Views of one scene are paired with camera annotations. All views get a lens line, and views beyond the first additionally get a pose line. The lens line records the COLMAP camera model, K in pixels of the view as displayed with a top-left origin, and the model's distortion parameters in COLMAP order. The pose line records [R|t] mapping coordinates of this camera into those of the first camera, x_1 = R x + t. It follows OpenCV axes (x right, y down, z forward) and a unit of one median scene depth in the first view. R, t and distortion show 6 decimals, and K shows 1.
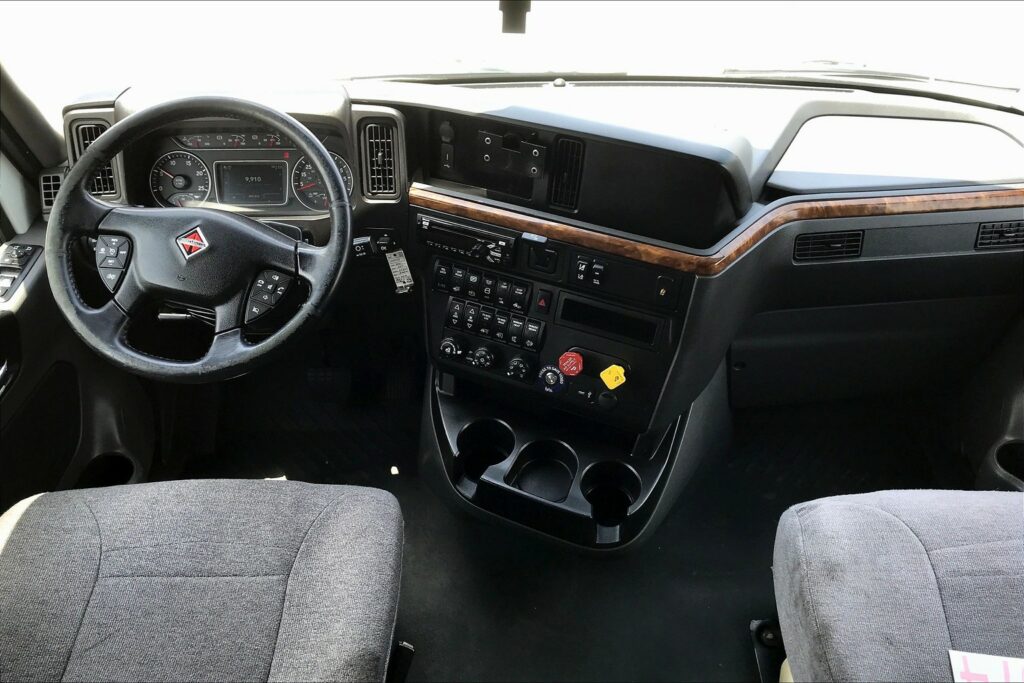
lens RADIAL K [[907.9, 0, 512.0], [0, 907.9, 341.5], [0, 0, 1]] dist [0.022906, -0.017020]
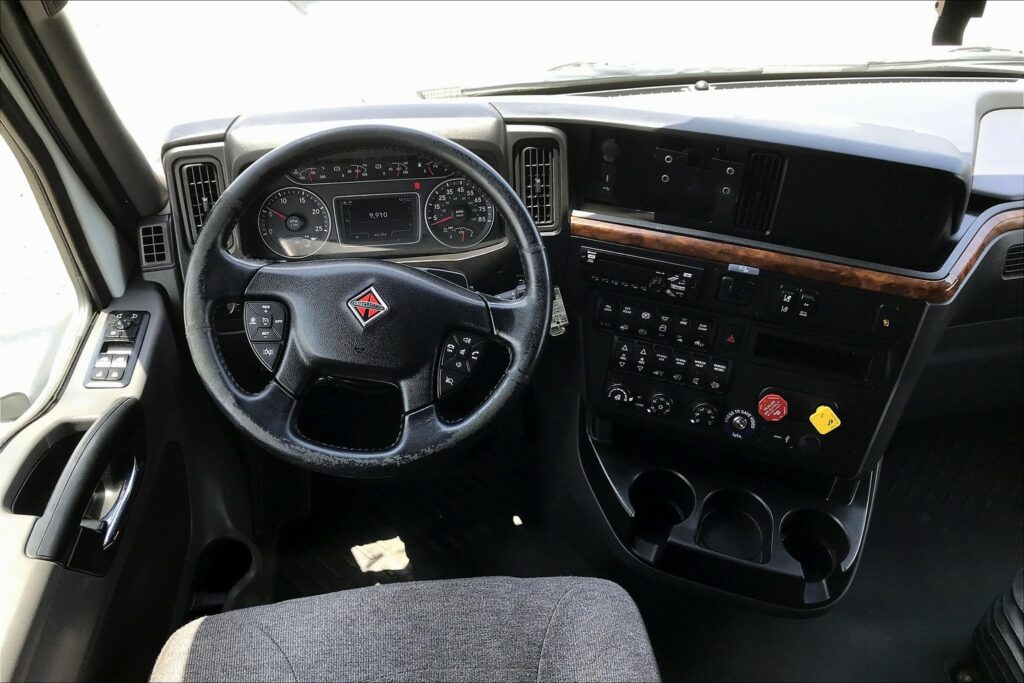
lens RADIAL K [[883.1, 0, 512.0], [0, 883.1, 341.5], [0, 0, 1]] dist [0.030129, -0.011862]
pose [[0.994944, -0.065022, 0.076540, -0.242907], [0.063418, 0.997717, 0.023207, -0.073659], [-0.077874, -0.018236, 0.996796, 0.159048]]
